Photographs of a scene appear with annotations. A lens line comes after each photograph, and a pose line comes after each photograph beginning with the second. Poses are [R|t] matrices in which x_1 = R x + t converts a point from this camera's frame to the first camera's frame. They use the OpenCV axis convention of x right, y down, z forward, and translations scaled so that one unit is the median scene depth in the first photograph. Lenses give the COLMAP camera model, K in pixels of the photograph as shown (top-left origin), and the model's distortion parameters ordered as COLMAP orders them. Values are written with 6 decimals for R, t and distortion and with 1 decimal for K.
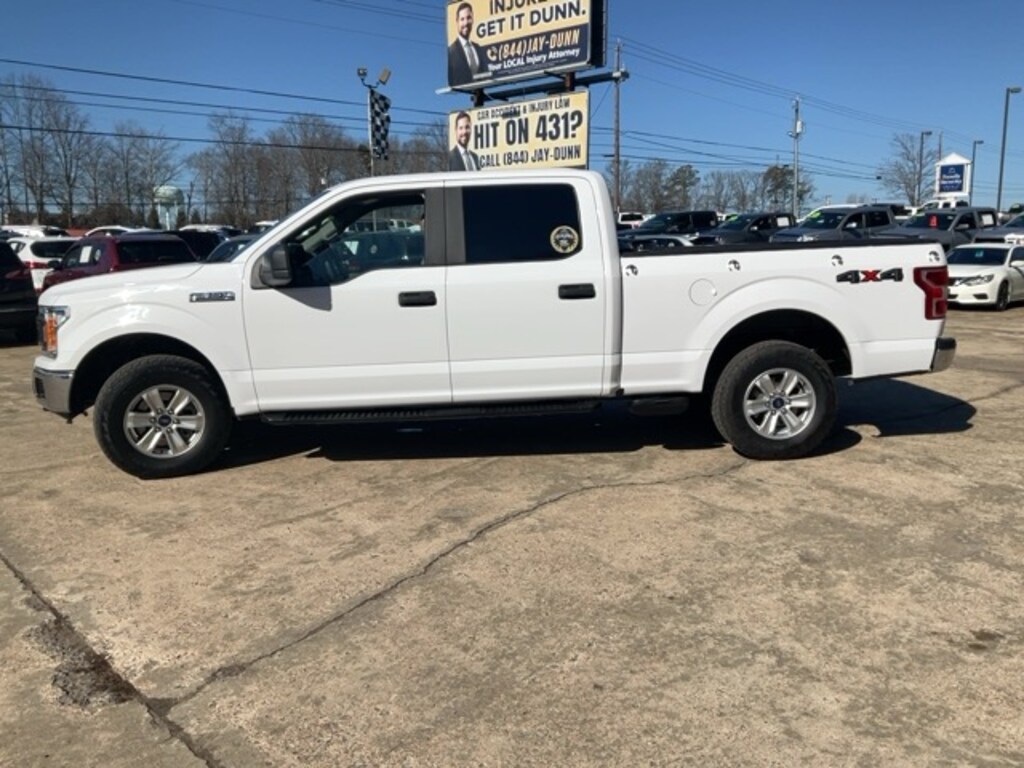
lens RADIAL K [[848.6, 0, 512.0], [0, 848.6, 384.0], [0, 0, 1]] dist [0.050688, -0.101142]
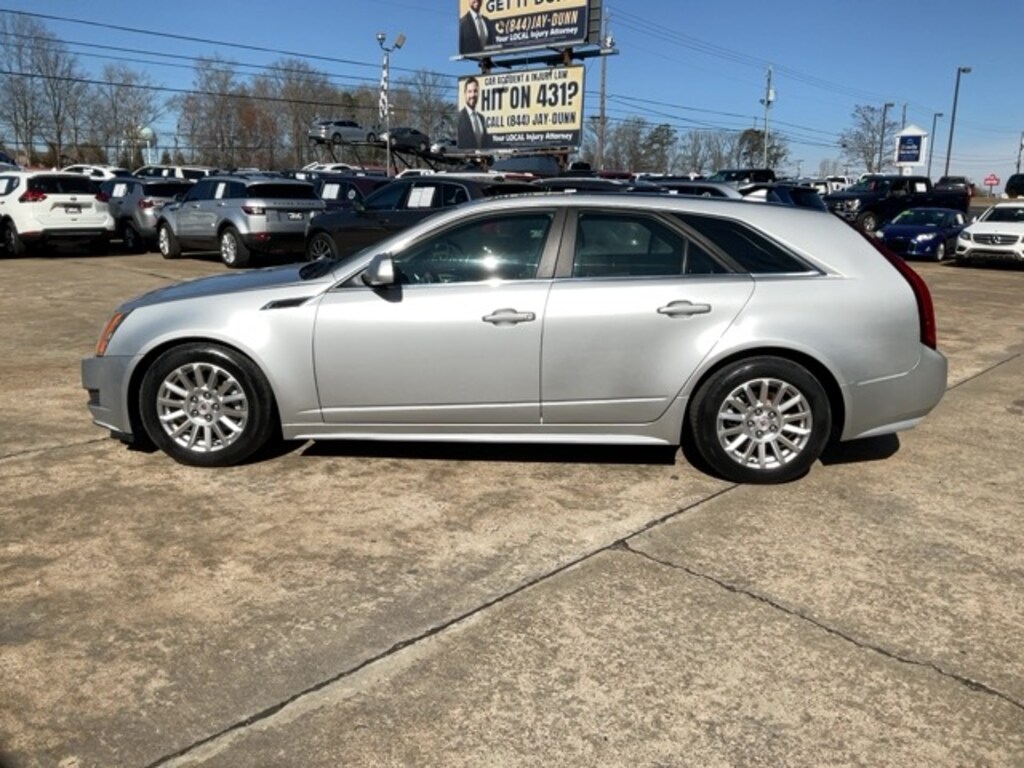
lens RADIAL K [[848.6, 0, 512.0], [0, 848.6, 384.0], [0, 0, 1]] dist [0.050688, -0.101142]
pose [[0.999080, 0.024875, 0.034931, -0.035166], [-0.026646, 0.998334, 0.051178, 0.030676], [-0.033599, -0.052062, 0.998078, -0.165039]]
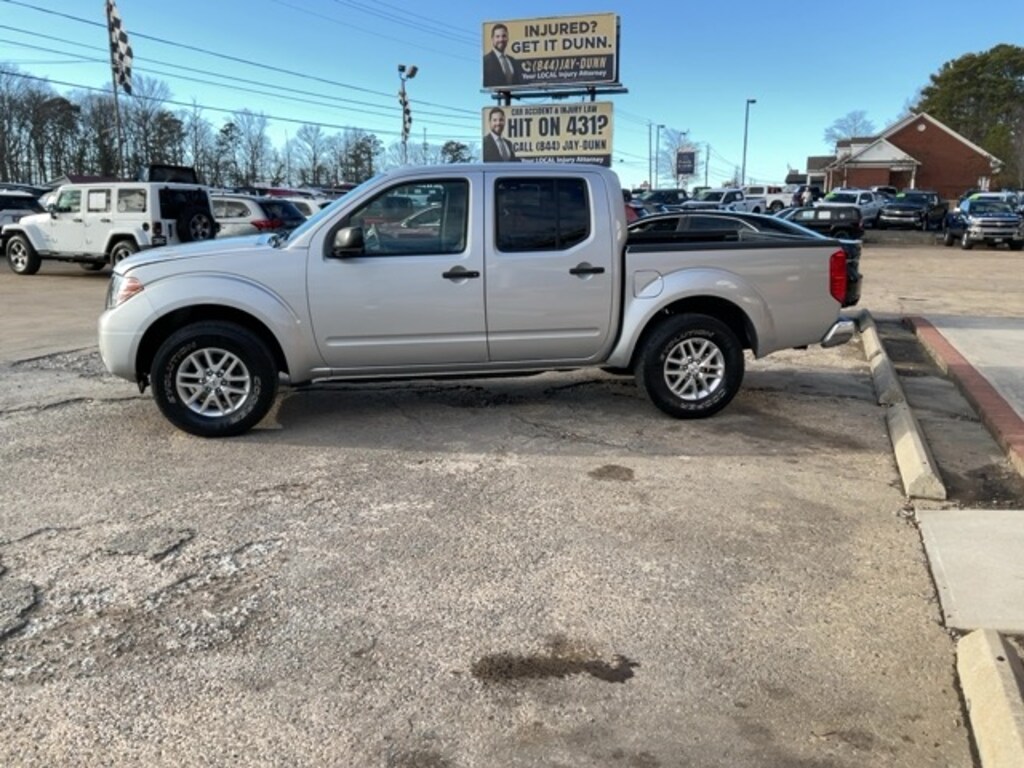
lens RADIAL K [[840.8, 0, 510.5], [0, 840.8, 406.8], [0, 0, 1]] dist [0.052892, -0.102695]
pose [[0.916303, -0.081229, 0.392161, -0.613225], [0.056045, 0.995587, 0.075264, 0.045625], [-0.396545, -0.046985, 0.916812, -0.237419]]
